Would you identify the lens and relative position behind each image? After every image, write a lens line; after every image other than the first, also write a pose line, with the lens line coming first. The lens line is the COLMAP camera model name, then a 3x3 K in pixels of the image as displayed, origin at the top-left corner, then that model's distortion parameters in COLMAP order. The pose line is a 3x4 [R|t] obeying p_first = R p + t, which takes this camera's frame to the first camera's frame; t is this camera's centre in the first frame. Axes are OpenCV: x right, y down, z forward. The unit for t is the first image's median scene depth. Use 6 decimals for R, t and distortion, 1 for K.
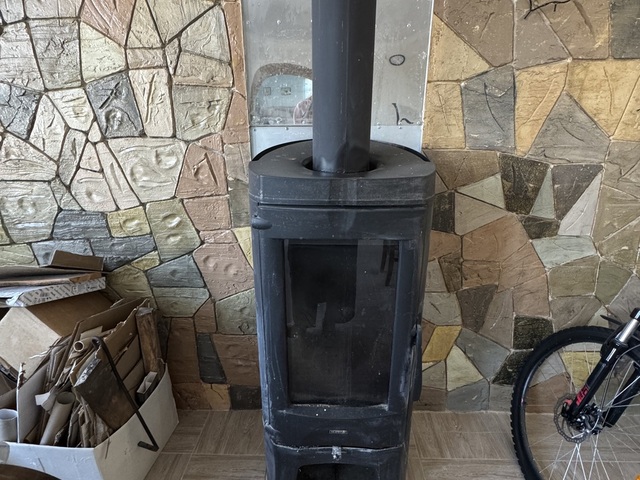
lens RADIAL K [[341.3, 0, 320.0], [0, 341.3, 240.0], [0, 0, 1]] dist [-0.004010, -0.001504]
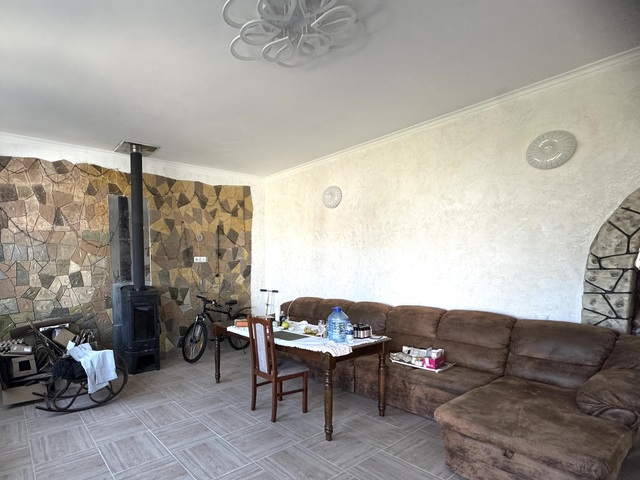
lens RADIAL K [[341.3, 0, 320.0], [0, 341.3, 240.0], [0, 0, 1]] dist [-0.004010, -0.001504]
pose [[0.550200, 0.064166, 0.832564, -2.195745], [0.335461, 0.896064, -0.290750, 1.195942], [-0.764686, 0.439264, 0.471489, -2.976996]]
